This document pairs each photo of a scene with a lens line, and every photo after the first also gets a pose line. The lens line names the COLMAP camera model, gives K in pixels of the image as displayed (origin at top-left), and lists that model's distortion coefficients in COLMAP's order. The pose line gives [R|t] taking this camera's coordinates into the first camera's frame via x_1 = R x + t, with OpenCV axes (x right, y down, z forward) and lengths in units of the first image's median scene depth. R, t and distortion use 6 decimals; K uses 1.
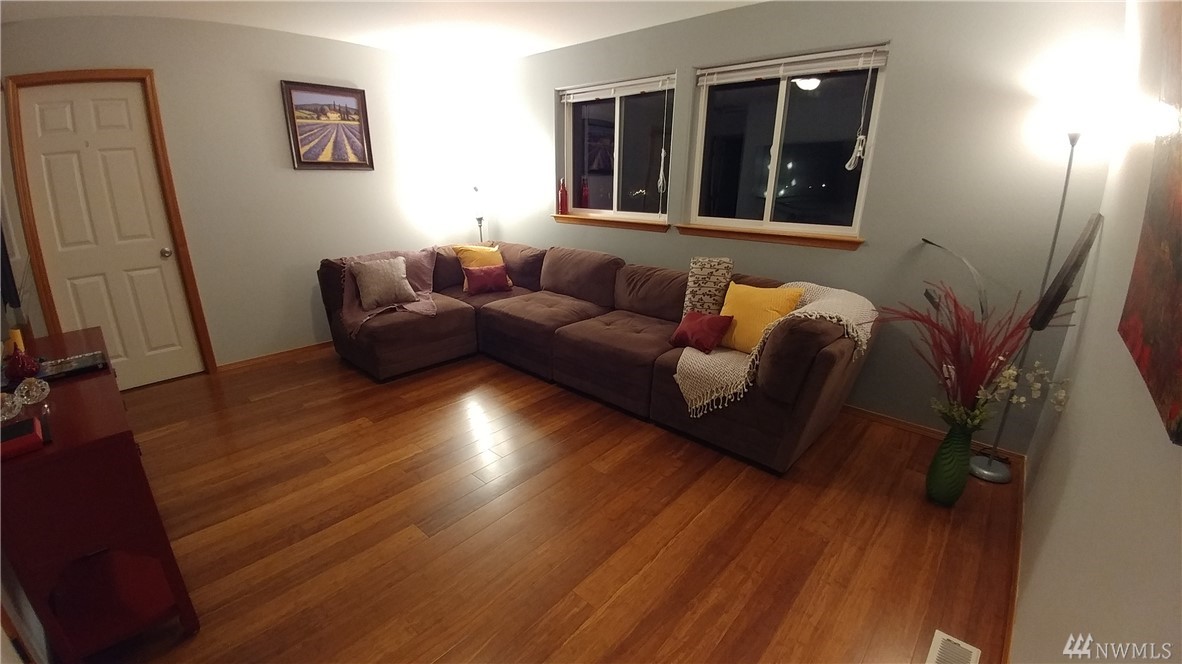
lens RADIAL K [[491.1, 0, 585.4], [0, 491.1, 335.2], [0, 0, 1]] dist [-0.027433, -0.000632]
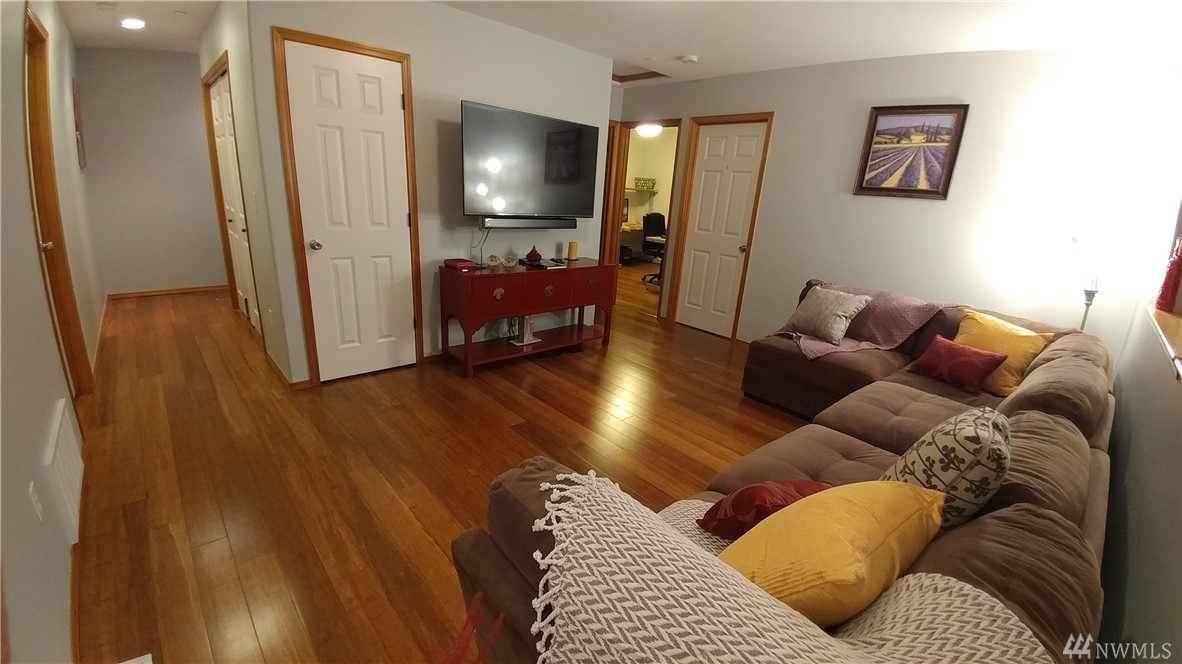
lens RADIAL K [[491.1, 0, 586.3], [0, 491.1, 328.0], [0, 0, 1]] dist [-0.027433, -0.000632]
pose [[-0.105388, 0.260173, -0.959793, 0.492009], [-0.378411, 0.882065, 0.280654, -0.165046], [0.919619, 0.392774, 0.005493, 0.578682]]
